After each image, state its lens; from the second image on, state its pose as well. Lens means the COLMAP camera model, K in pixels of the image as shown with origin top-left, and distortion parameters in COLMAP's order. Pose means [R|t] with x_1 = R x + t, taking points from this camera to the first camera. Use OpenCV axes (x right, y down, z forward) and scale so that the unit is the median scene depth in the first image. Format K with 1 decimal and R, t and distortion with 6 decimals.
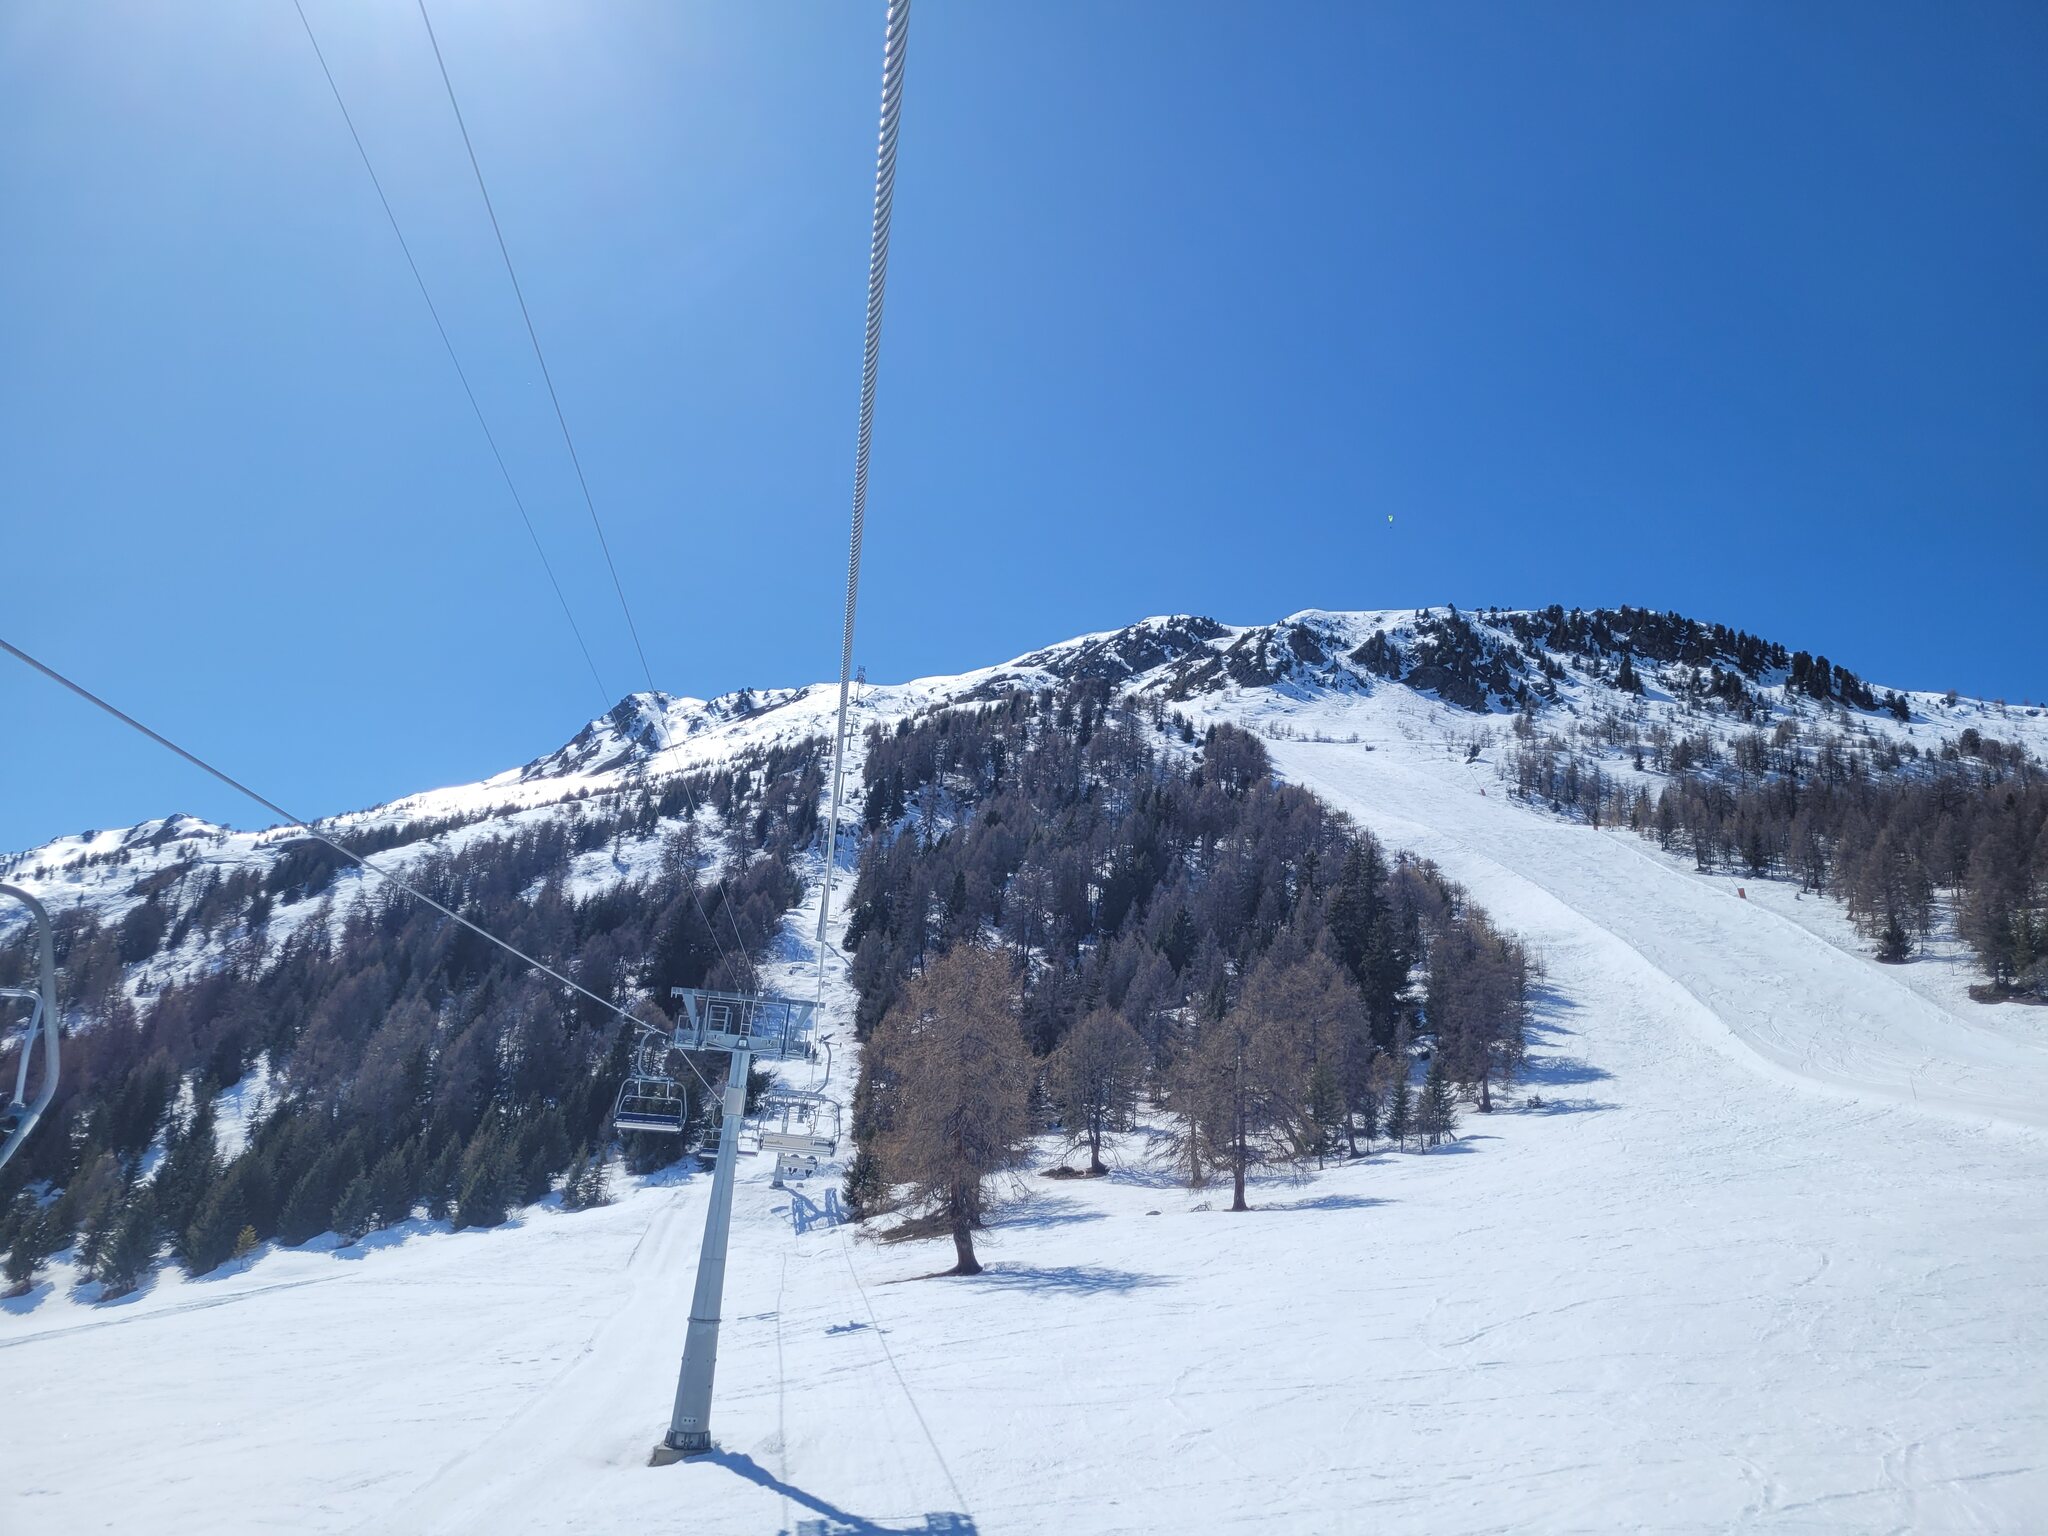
lens RADIAL K [[1577.1, 0, 1044.1], [0, 1577.1, 779.8], [0, 0, 1]] dist [0.043061, -0.003158]
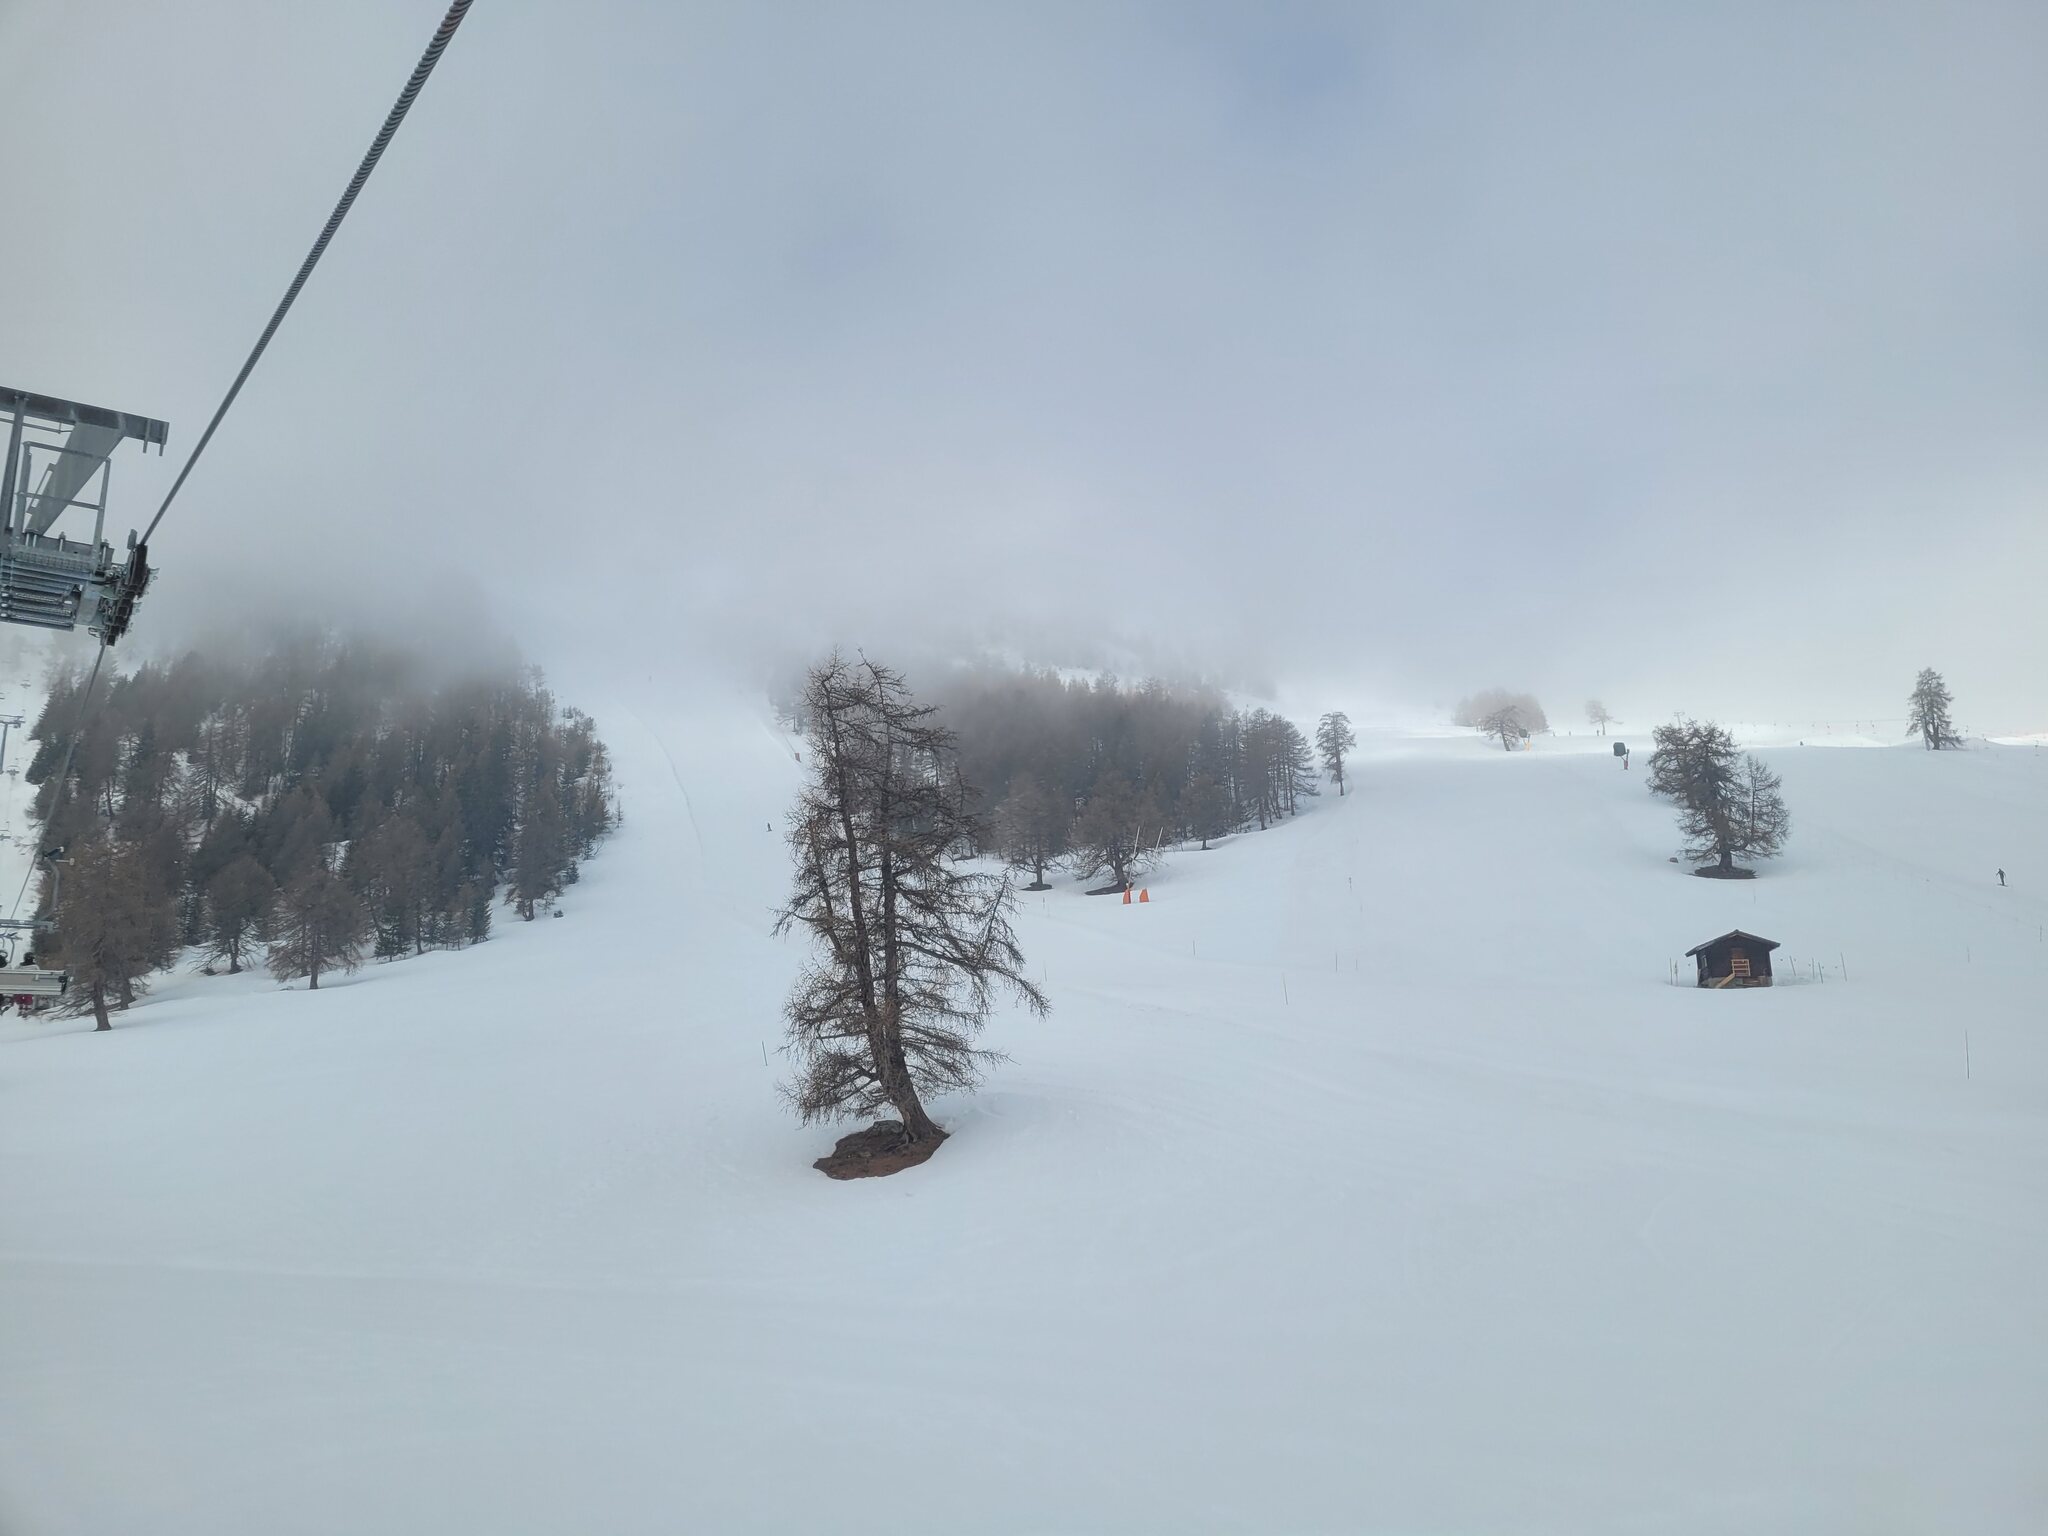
lens RADIAL K [[1496.5, 0, 1122.1], [0, 1496.5, 766.7], [0, 0, 1]] dist [-0.001857, -0.005596]
pose [[0.875430, 0.015151, 0.483107, 0.022379], [-0.072510, 0.992314, 0.100273, -0.036753], [-0.477875, -0.122812, 0.869800, -0.153174]]
